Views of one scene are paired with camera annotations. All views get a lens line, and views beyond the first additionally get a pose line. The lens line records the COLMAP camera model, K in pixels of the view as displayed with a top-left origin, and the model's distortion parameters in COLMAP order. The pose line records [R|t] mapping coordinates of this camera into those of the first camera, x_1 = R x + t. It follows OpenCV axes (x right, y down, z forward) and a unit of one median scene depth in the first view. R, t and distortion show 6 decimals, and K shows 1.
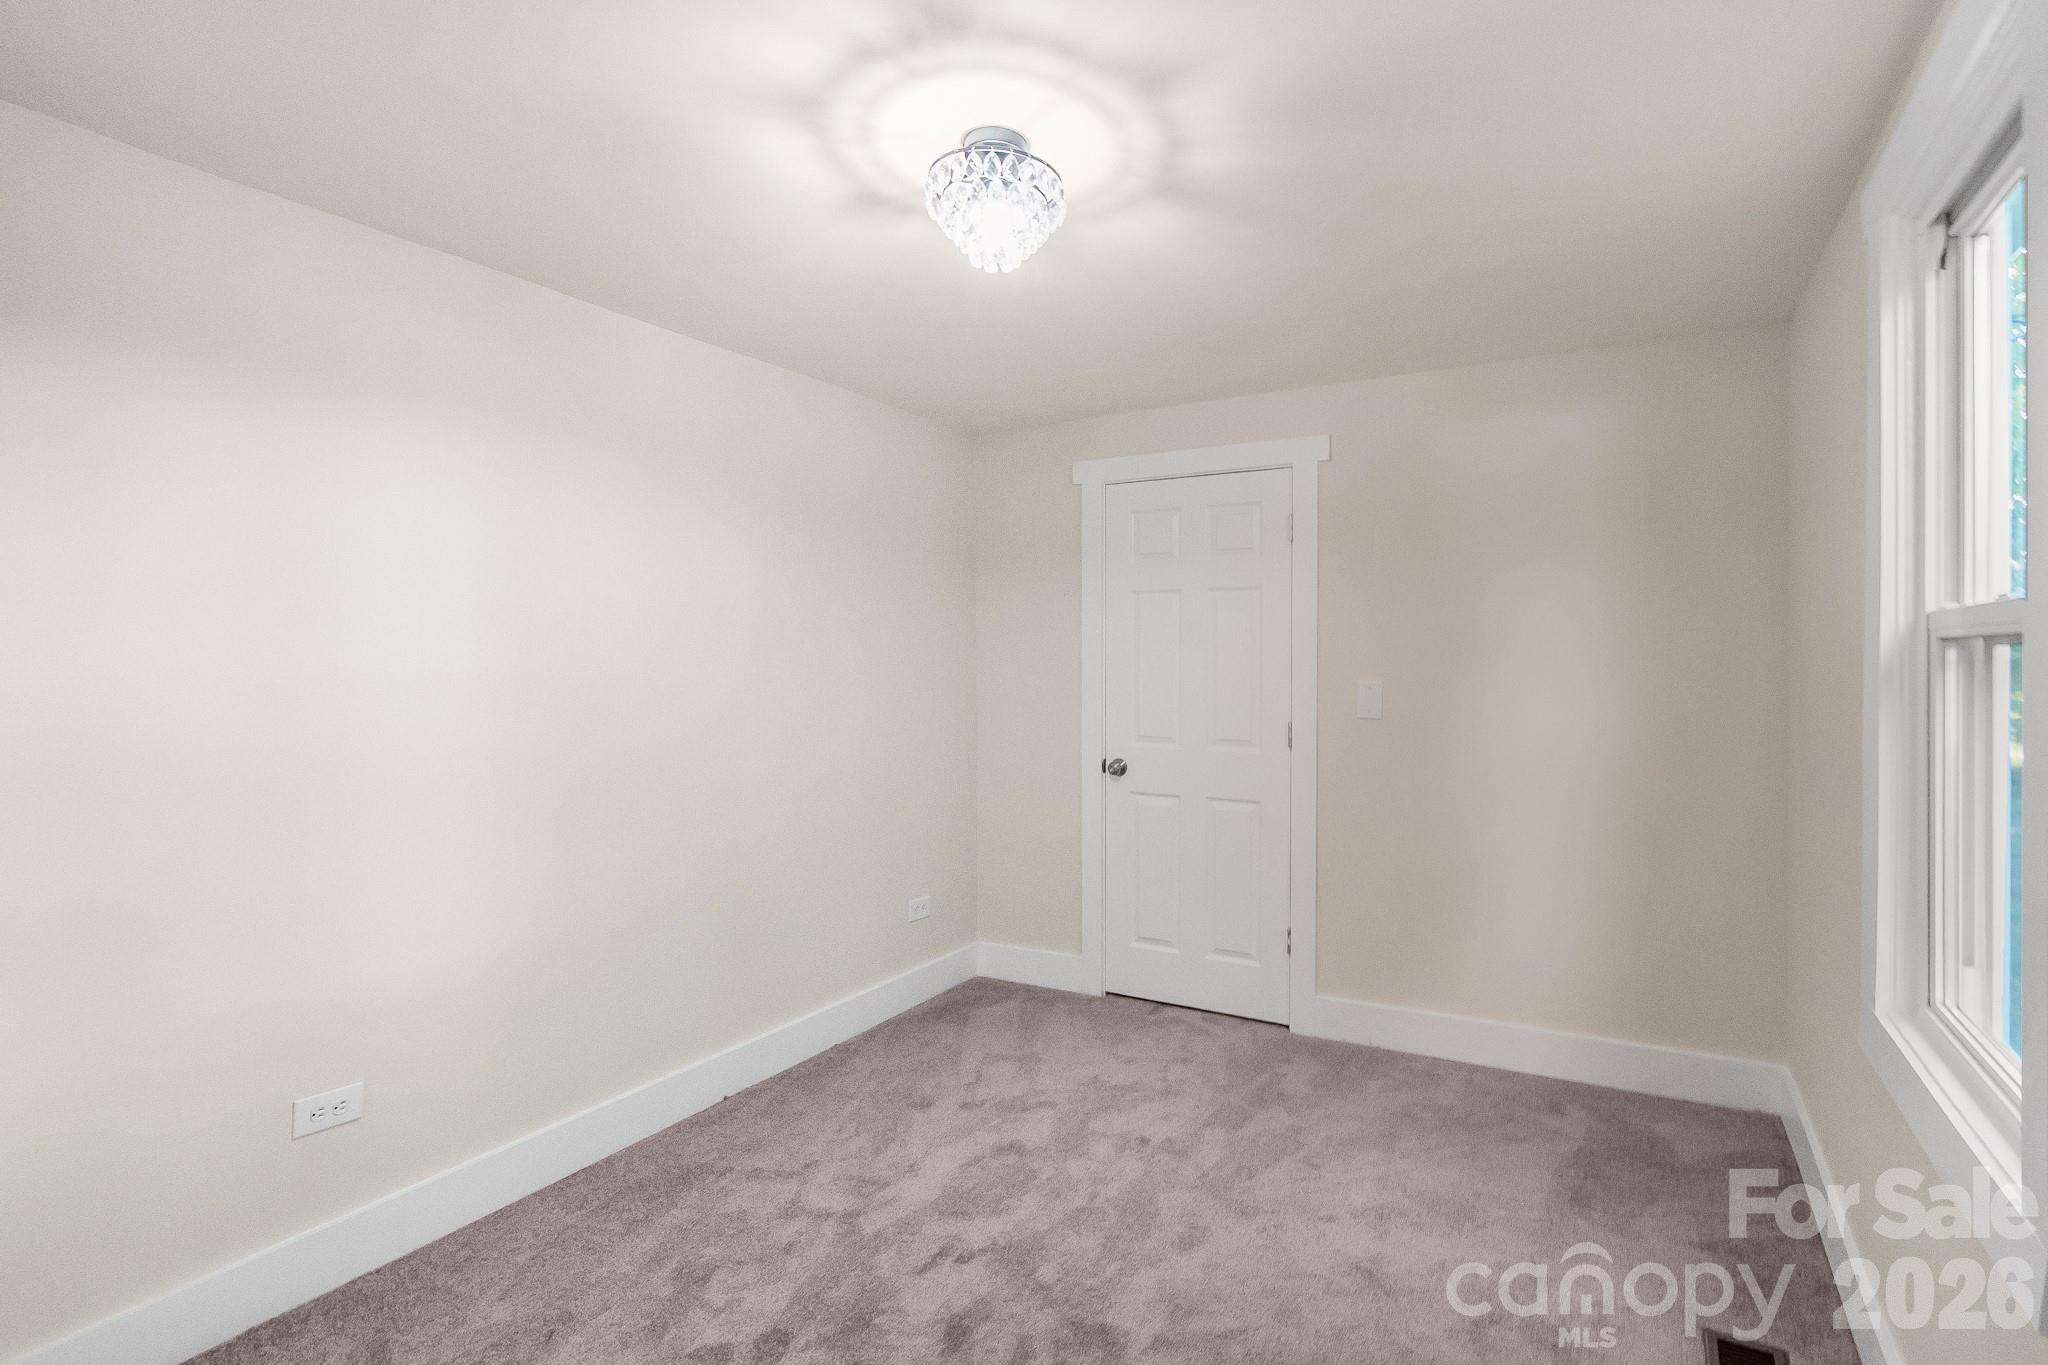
lens RADIAL K [[934.2, 0, 1041.8], [0, 934.2, 667.9], [0, 0, 1]] dist [0.009577, -0.003971]
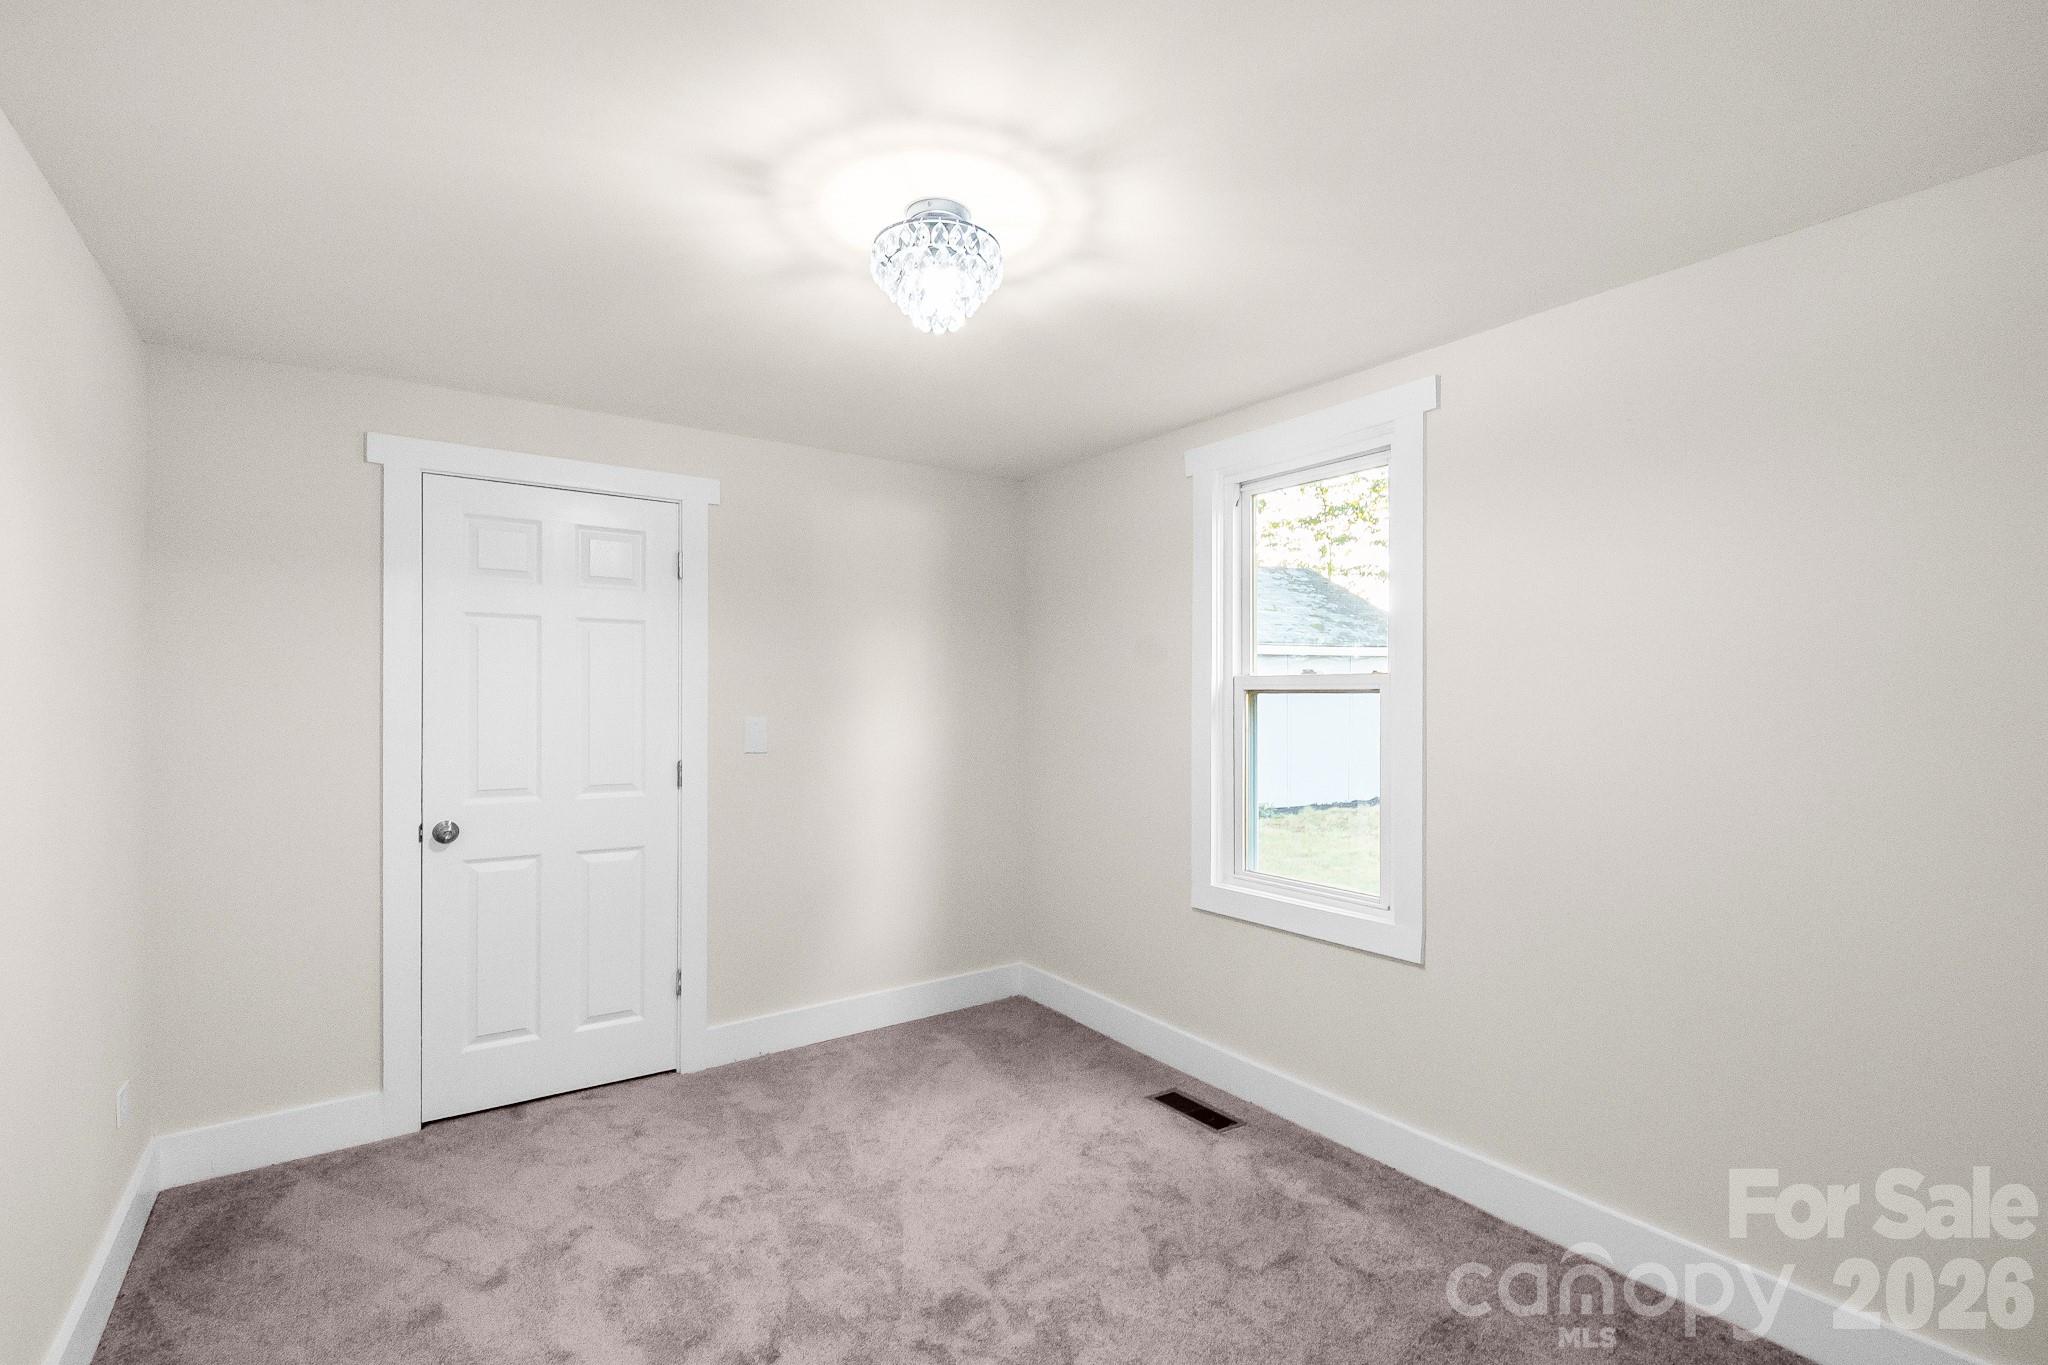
lens RADIAL K [[934.2, 0, 1077.2], [0, 934.2, 700.7], [0, 0, 1]] dist [0.009577, -0.003971]
pose [[0.449045, -0.001651, 0.893508, -0.486850], [0.004338, 0.999991, -0.000332, -0.003793], [-0.893499, 0.004025, 0.449048, 0.203763]]
